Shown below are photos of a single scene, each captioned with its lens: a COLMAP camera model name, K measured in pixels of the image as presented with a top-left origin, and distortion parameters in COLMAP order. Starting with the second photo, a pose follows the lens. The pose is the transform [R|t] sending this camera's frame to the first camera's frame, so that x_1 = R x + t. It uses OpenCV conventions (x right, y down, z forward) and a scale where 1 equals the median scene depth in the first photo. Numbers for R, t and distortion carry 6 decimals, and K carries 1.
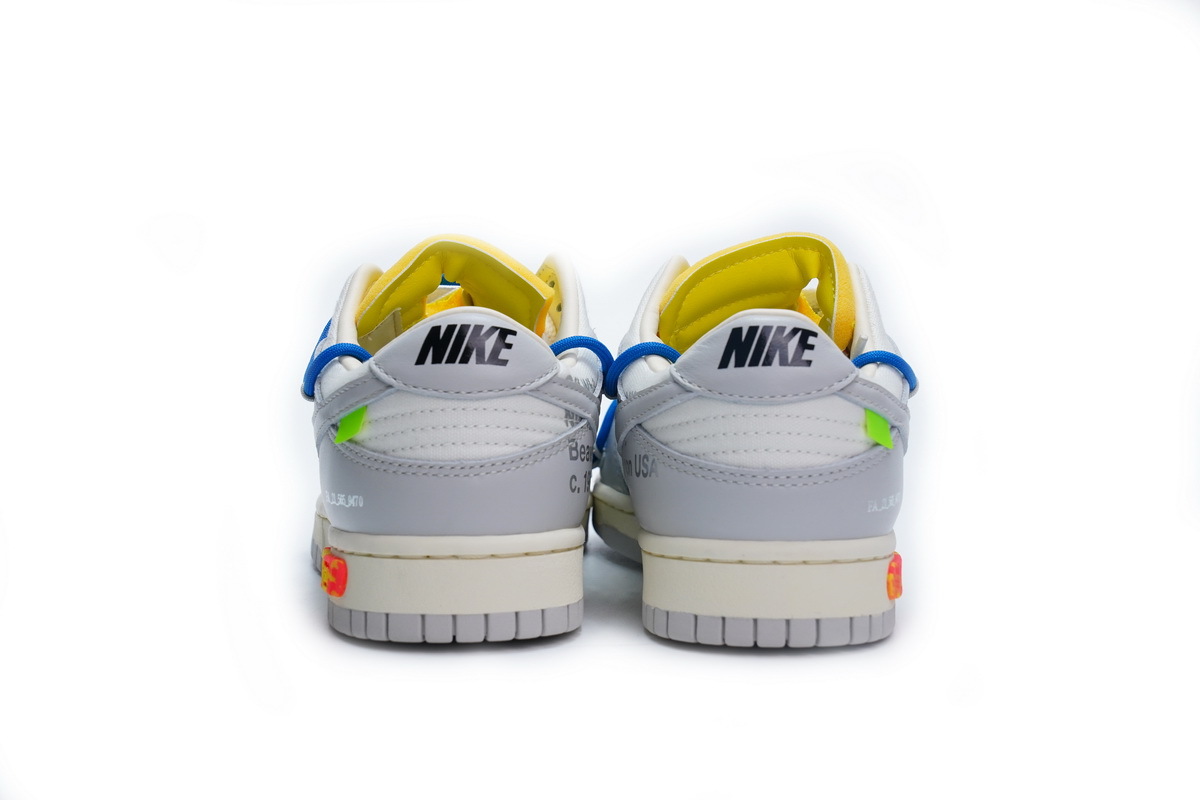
lens RADIAL K [[2291.6, 0, 604.7], [0, 2291.6, 390.0], [0, 0, 1]] dist [0.188223, 0.000000]
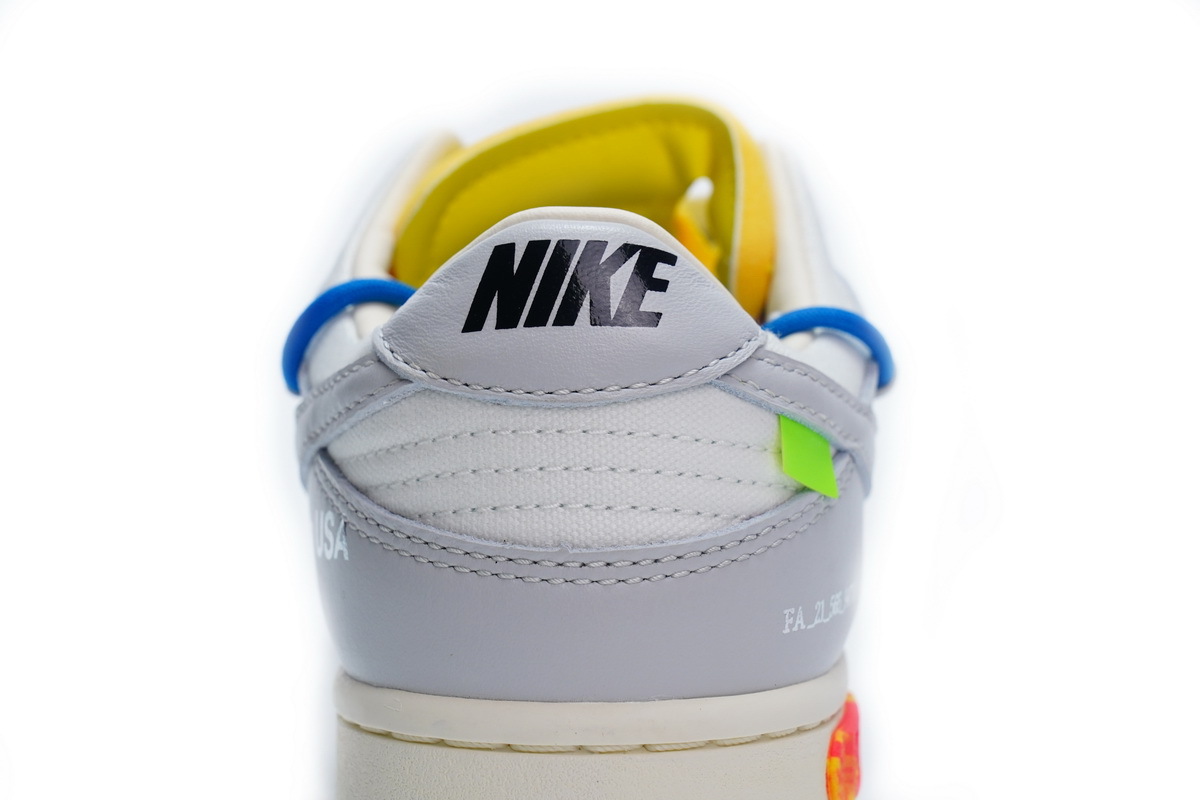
lens RADIAL K [[2291.6, 0, 596.7], [0, 2291.6, 409.5], [0, 0, 1]] dist [0.188223, 0.000000]
pose [[0.999971, -0.006014, 0.004656, 0.073959], [0.005994, 0.999974, 0.004121, 0.004798], [-0.004681, -0.004093, 0.999981, 0.526362]]
